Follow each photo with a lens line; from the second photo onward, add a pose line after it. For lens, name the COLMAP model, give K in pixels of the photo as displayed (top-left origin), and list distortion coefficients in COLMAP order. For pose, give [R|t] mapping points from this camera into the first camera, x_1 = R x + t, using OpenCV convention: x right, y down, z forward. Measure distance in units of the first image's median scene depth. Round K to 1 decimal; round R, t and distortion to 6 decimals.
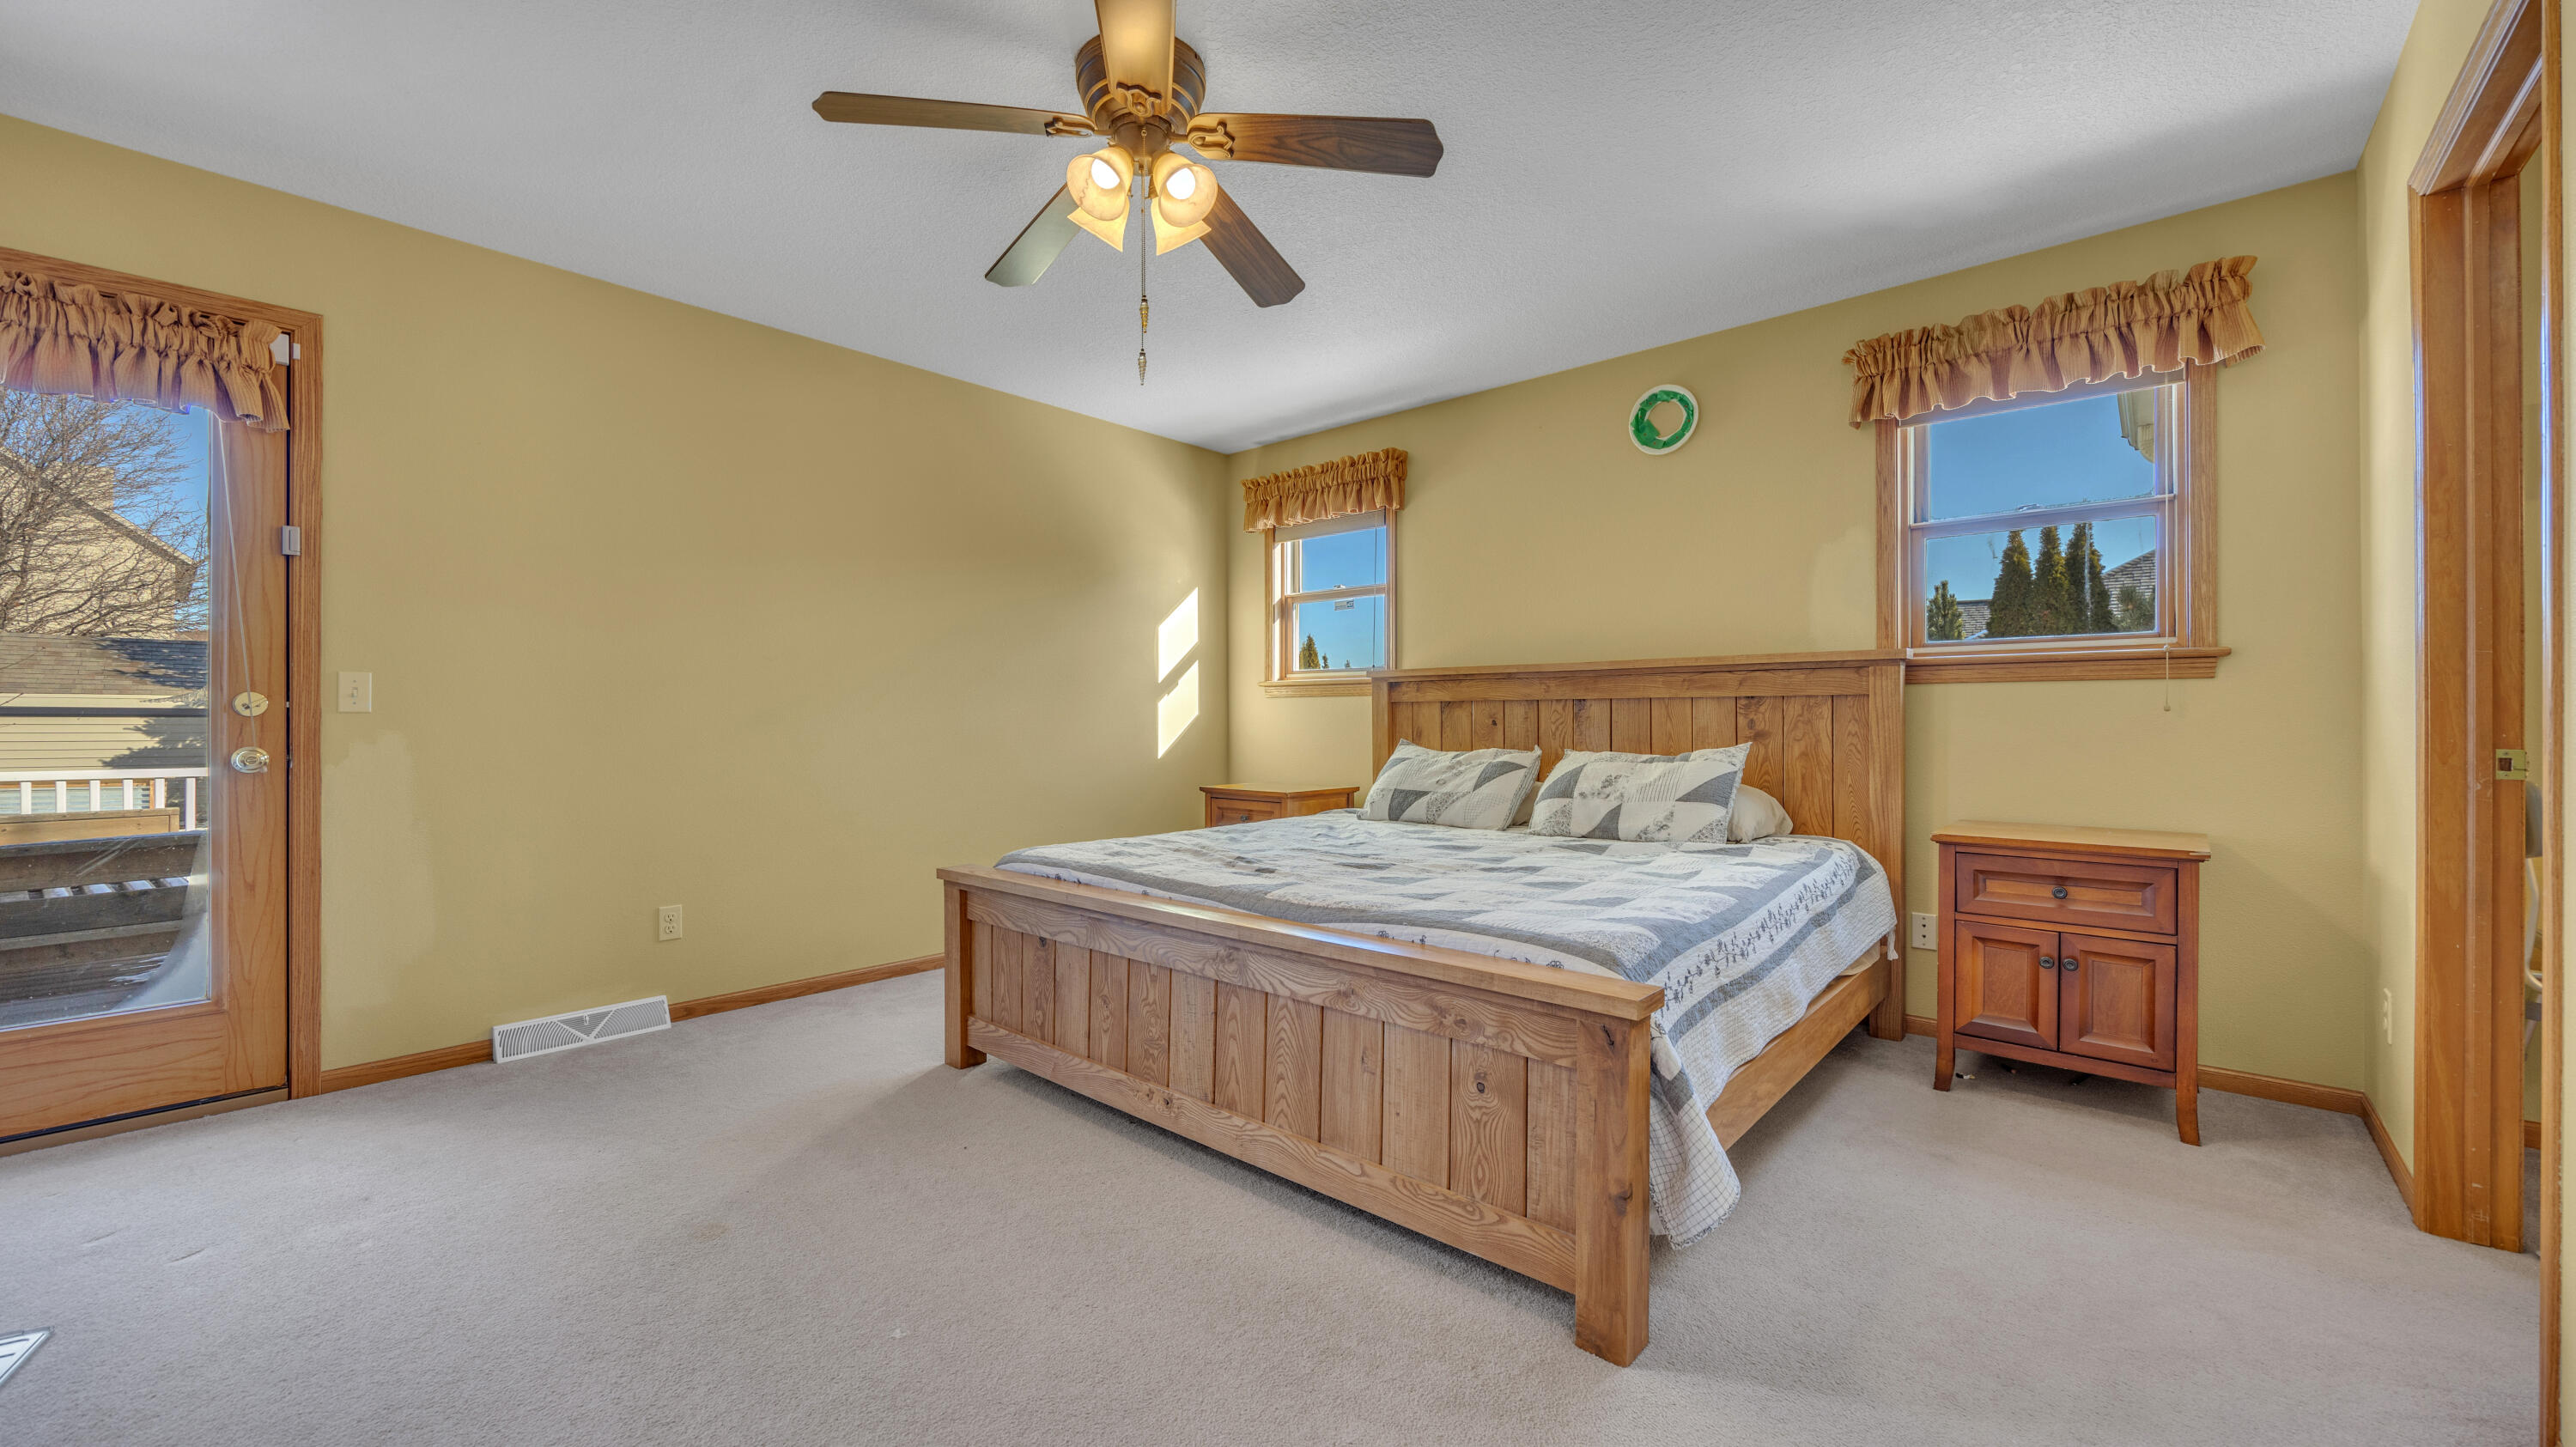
lens RADIAL K [[1017.7, 0, 1271.4], [0, 1017.7, 714.8], [0, 0, 1]] dist [-0.001881, -0.000278]
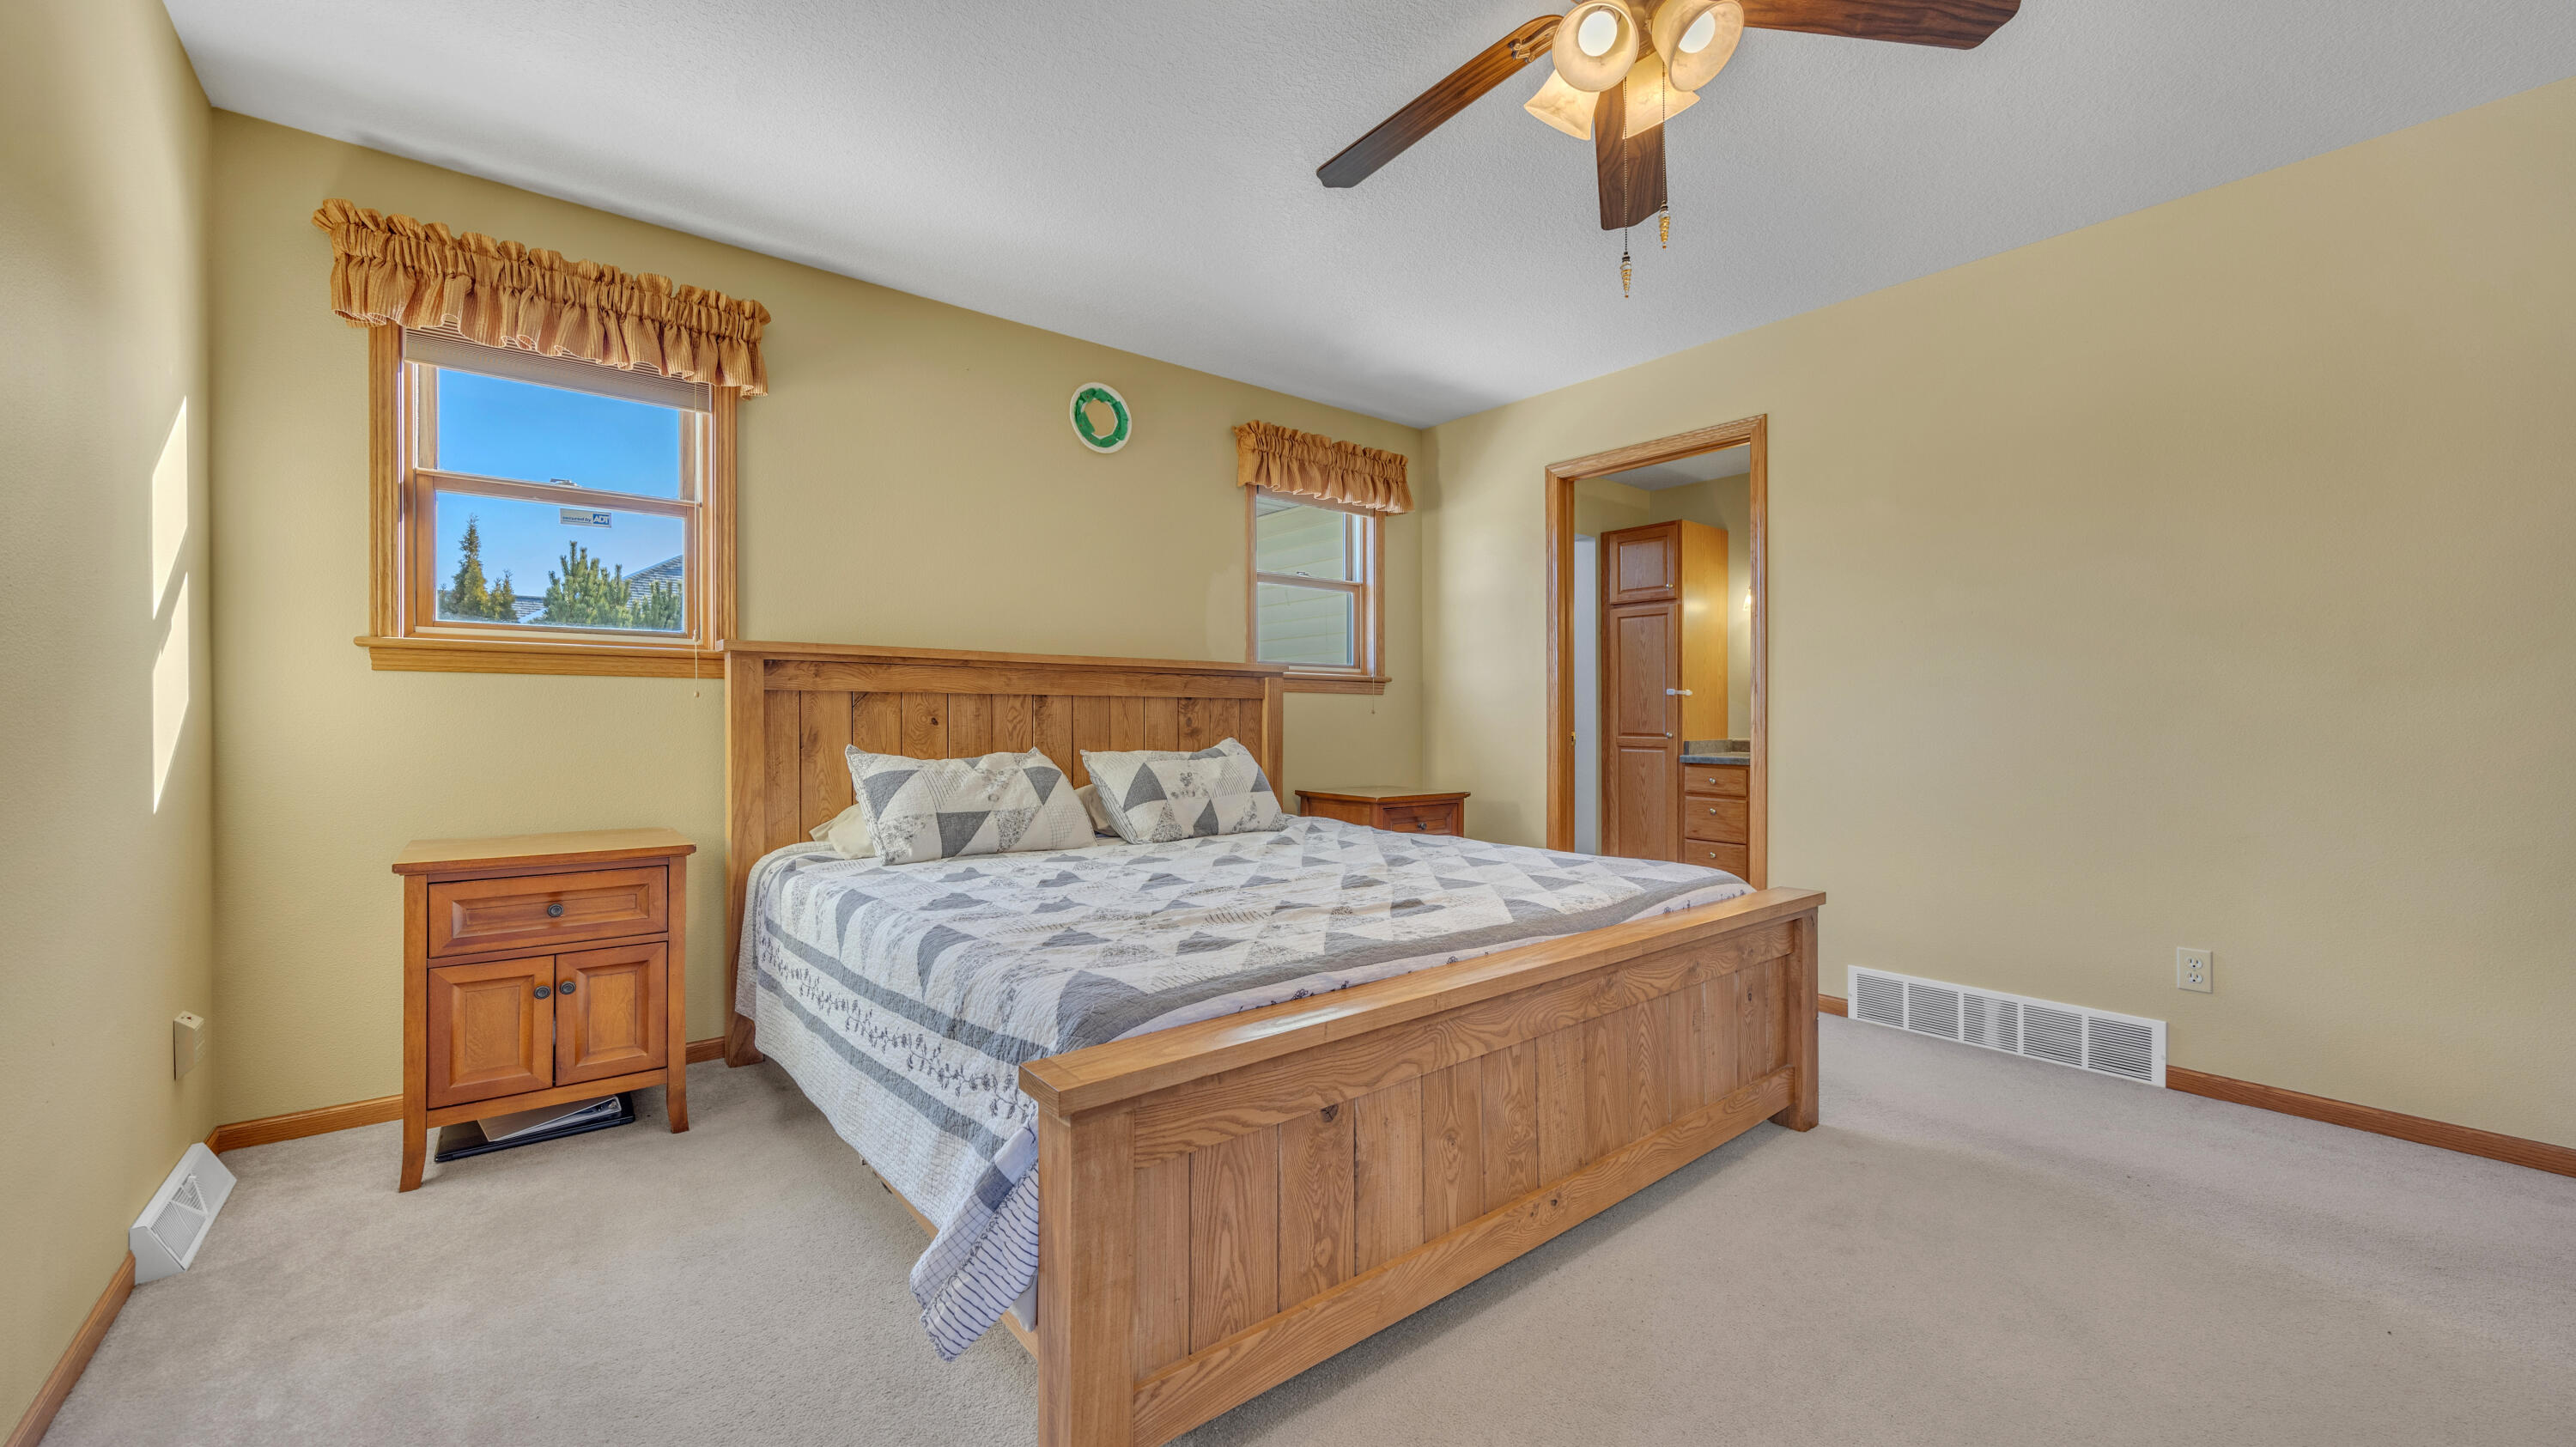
lens RADIAL K [[983.5, 0, 1288.0], [0, 983.5, 723.5], [0, 0, 1]] dist [-0.012688, -0.000035]
pose [[0.142016, -0.001345, 0.989863, -0.563240], [-0.007152, 0.999972, 0.002385, 0.006579], [-0.989838, -0.007418, 0.142003, 0.702585]]
